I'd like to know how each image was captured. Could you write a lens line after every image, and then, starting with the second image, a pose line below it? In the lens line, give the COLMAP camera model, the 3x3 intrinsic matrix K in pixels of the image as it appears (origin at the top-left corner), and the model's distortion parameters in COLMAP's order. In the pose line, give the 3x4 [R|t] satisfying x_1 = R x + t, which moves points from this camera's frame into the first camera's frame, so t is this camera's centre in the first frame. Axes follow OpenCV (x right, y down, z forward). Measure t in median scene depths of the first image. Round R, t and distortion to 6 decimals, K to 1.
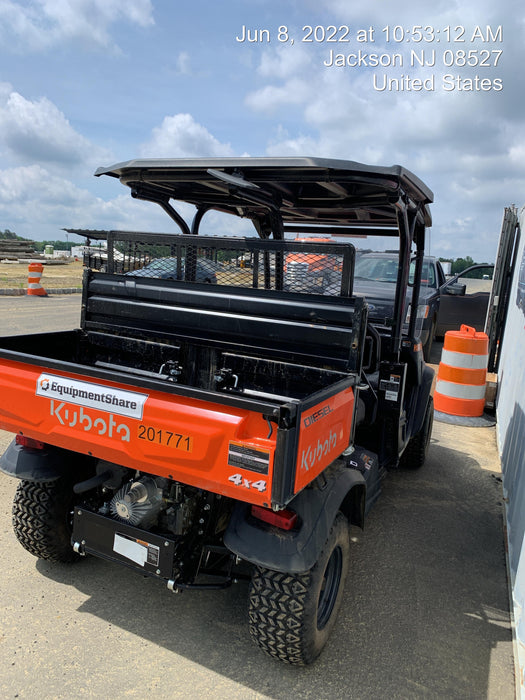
lens RADIAL K [[531.2, 0, 263.5], [0, 531.2, 339.1], [0, 0, 1]] dist [0.055602, -0.044513]
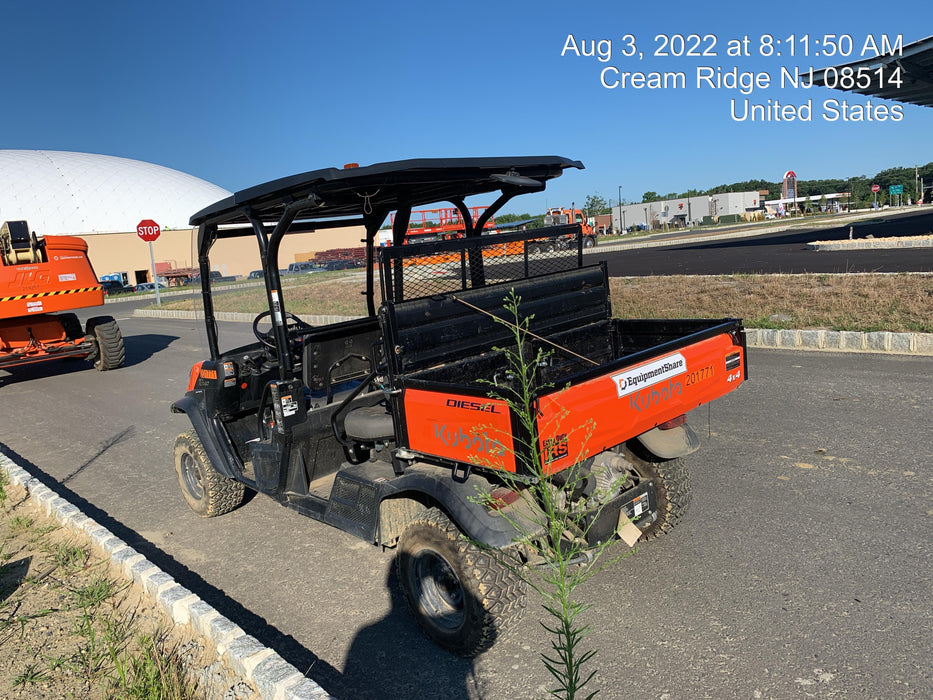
lens RADIAL K [[708.0, 0, 470.1], [0, 708.0, 350.8], [0, 0, 1]] dist [0.055602, -0.044513]
pose [[0.335109, -0.260000, 0.905595, -1.657426], [0.264504, 0.948478, 0.174434, -0.281534], [-0.904290, 0.181079, 0.386614, 0.688337]]
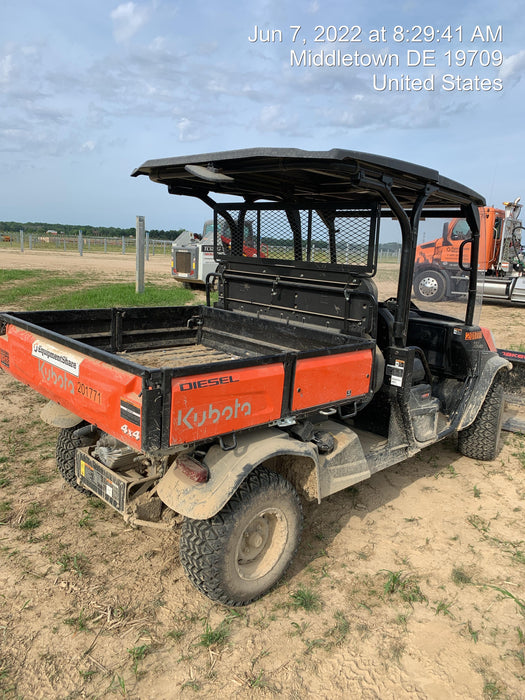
lens RADIAL K [[531.2, 0, 263.3], [0, 531.2, 344.7], [0, 0, 1]] dist [0.055602, -0.044513]
pose [[0.940155, 0.038996, -0.338508, 0.504871], [-0.029138, 0.998992, 0.034154, 0.018715], [0.339499, -0.022247, 0.940343, -0.012997]]
